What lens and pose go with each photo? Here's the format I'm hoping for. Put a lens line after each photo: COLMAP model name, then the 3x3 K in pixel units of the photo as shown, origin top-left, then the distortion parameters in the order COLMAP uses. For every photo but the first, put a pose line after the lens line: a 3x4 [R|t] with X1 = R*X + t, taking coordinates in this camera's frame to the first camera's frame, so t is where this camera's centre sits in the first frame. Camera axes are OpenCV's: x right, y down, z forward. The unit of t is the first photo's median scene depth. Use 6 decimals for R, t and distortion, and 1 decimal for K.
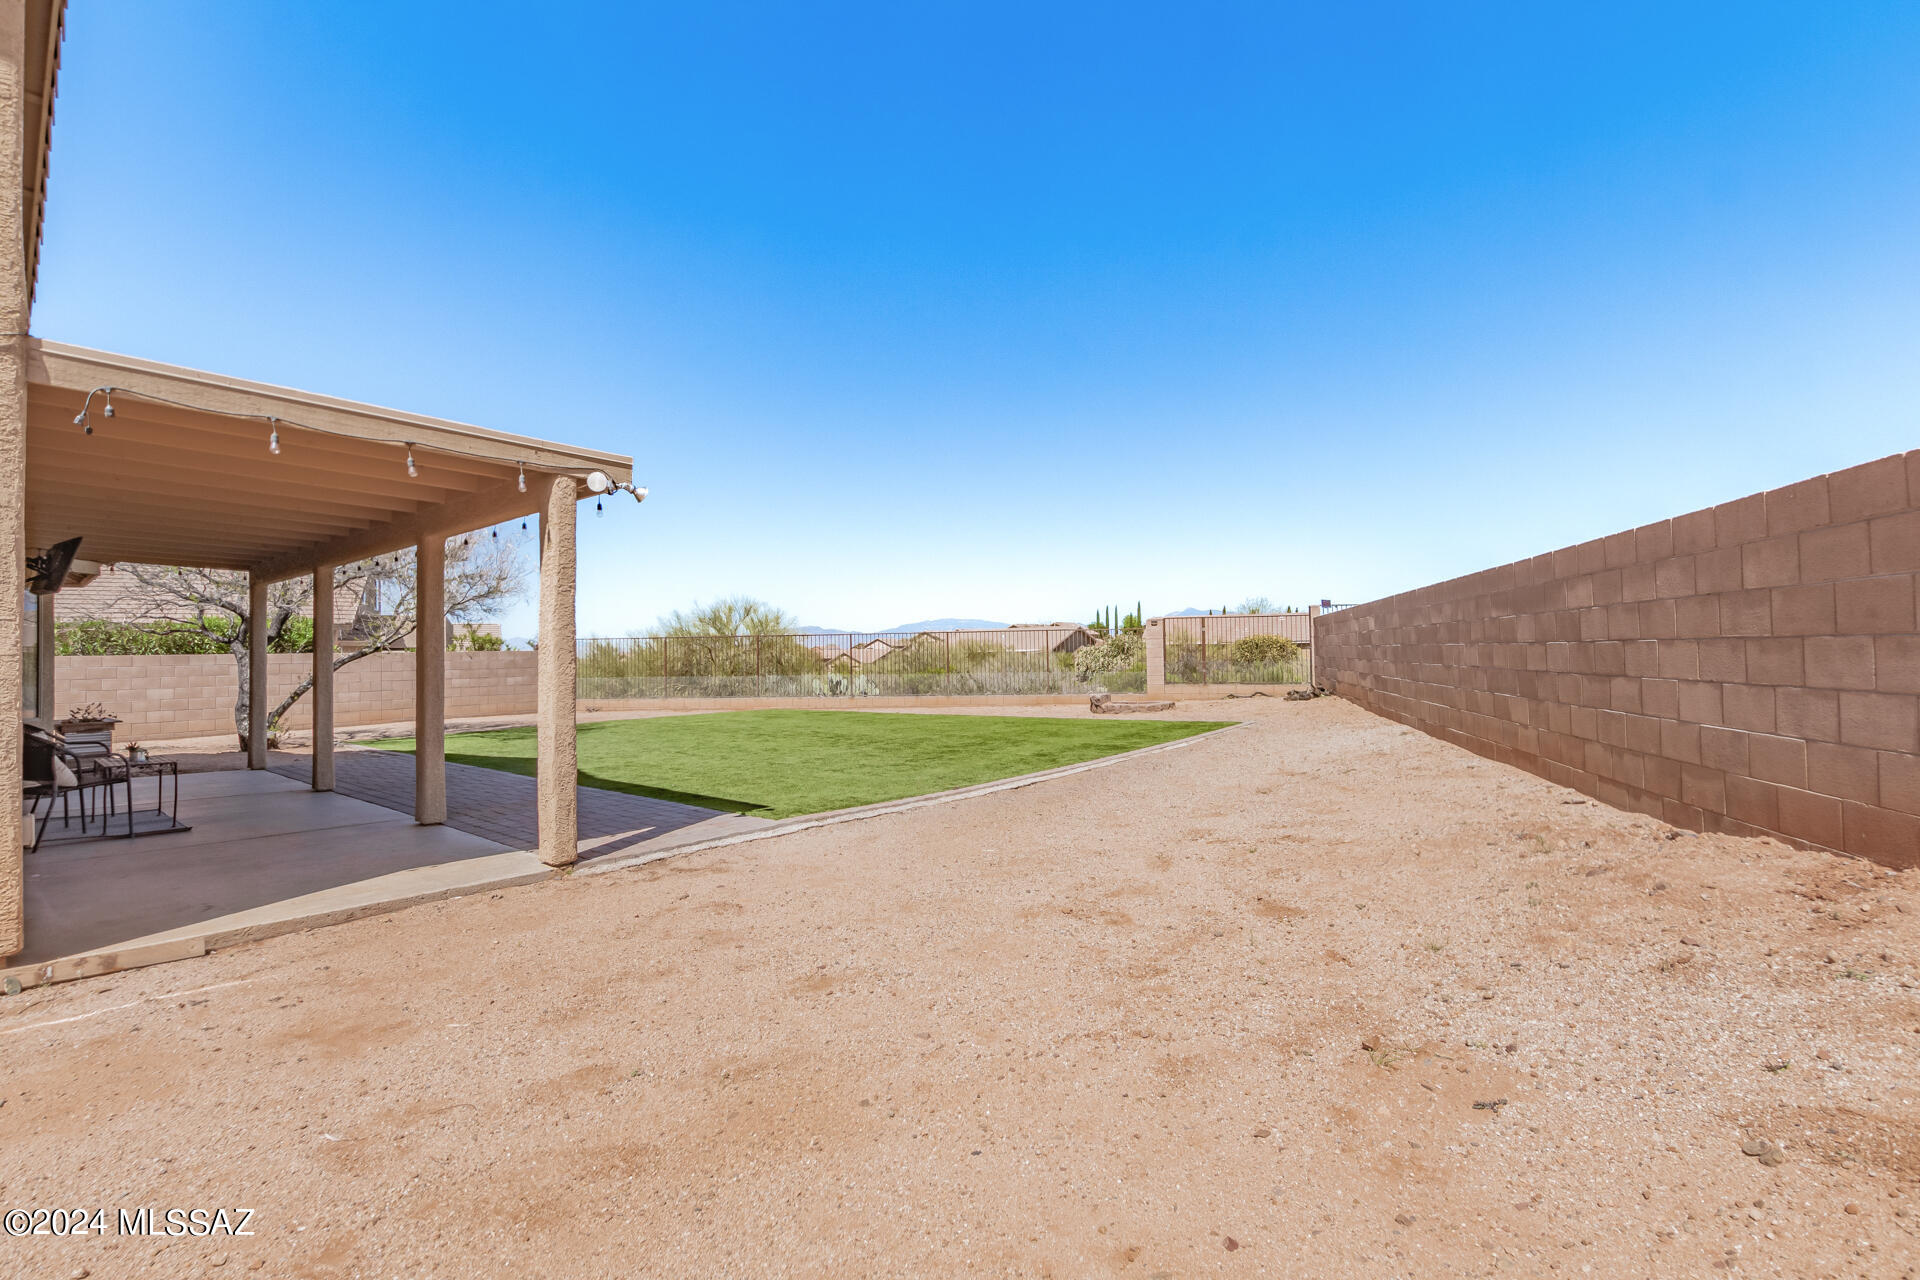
lens RADIAL K [[878.1, 0, 952.5], [0, 878.1, 638.4], [0, 0, 1]] dist [0.012996, -0.002480]
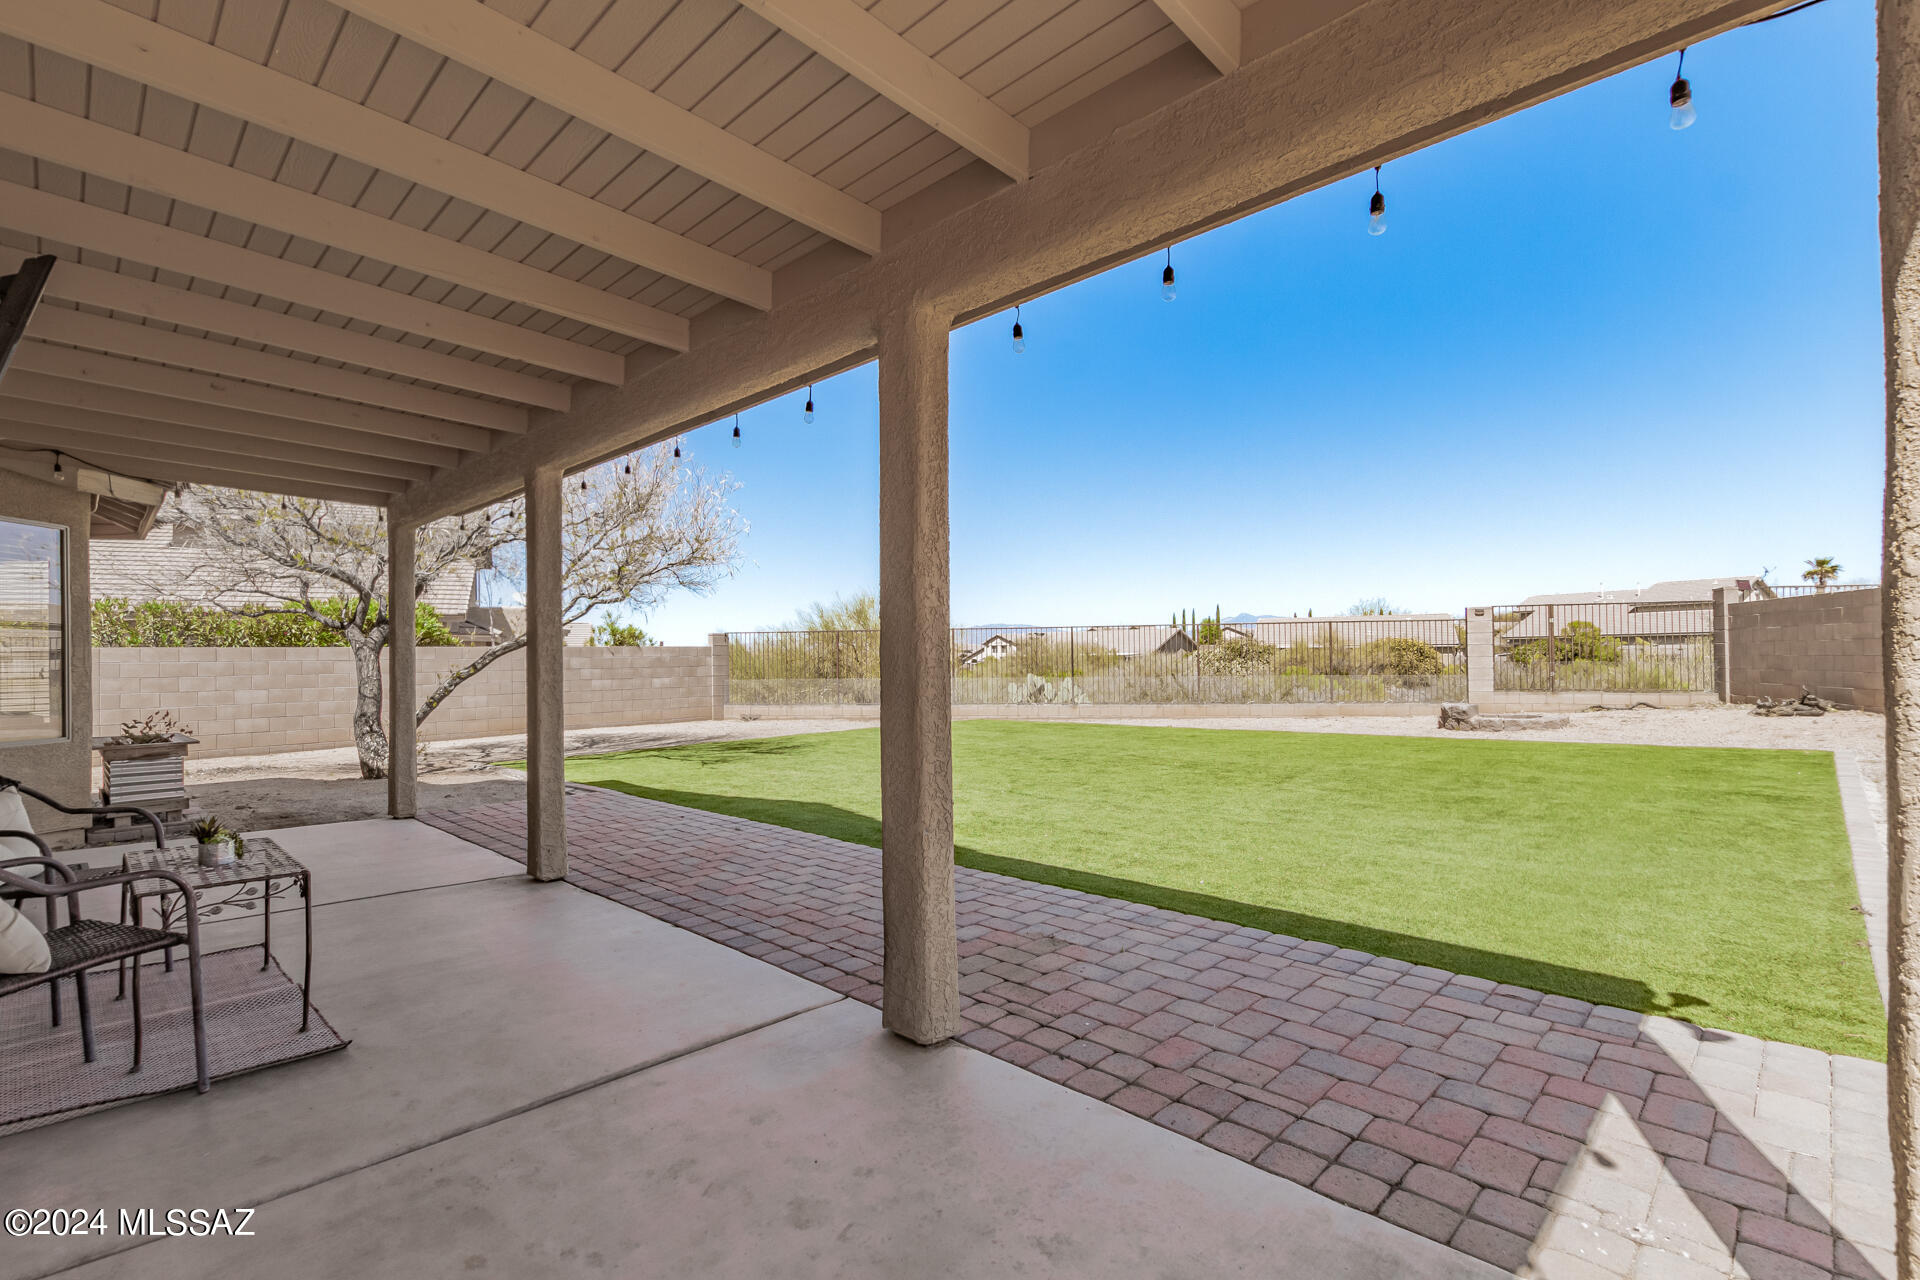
lens RADIAL K [[878.1, 0, 968.2], [0, 878.1, 658.7], [0, 0, 1]] dist [0.012996, -0.002480]
pose [[0.998976, 0.003227, -0.045121, -0.221439], [-0.002451, 0.999848, 0.017243, 0.013630], [0.045170, -0.017114, 0.998833, 0.242894]]
